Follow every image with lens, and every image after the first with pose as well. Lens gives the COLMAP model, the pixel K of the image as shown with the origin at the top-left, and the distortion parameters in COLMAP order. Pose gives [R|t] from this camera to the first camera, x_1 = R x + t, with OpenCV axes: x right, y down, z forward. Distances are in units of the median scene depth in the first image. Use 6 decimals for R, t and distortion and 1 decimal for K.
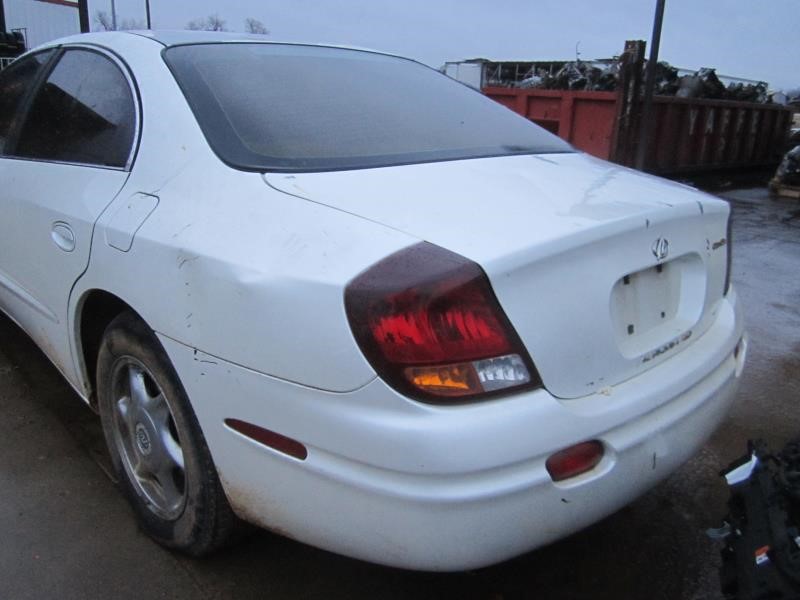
lens RADIAL K [[663.5, 0, 401.8], [0, 663.5, 300.2], [0, 0, 1]] dist [-0.054013, 0.017791]
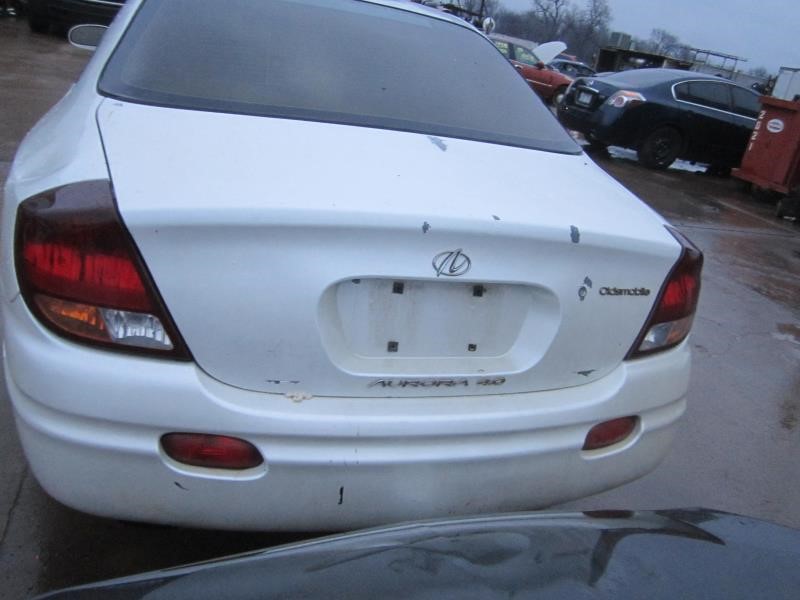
lens RADIAL K [[663.5, 0, 397.2], [0, 663.5, 298.7], [0, 0, 1]] dist [-0.054013, 0.017791]
pose [[0.884160, 0.275287, -0.377464, 0.610772], [-0.262460, 0.961089, 0.086151, -0.083808], [0.386493, 0.022897, 0.922008, 0.197254]]
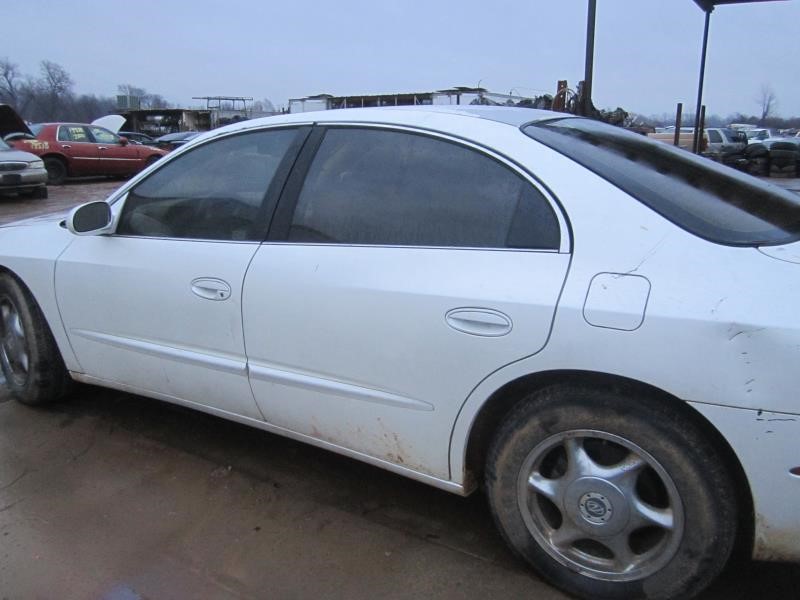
lens RADIAL K [[663.5, 0, 398.0], [0, 663.5, 295.7], [0, 0, 1]] dist [-0.054013, 0.017791]
pose [[0.966116, -0.106171, 0.235262, -1.024743], [0.118338, 0.992239, -0.038174, -0.132989], [-0.229383, 0.064721, 0.971182, 0.053445]]
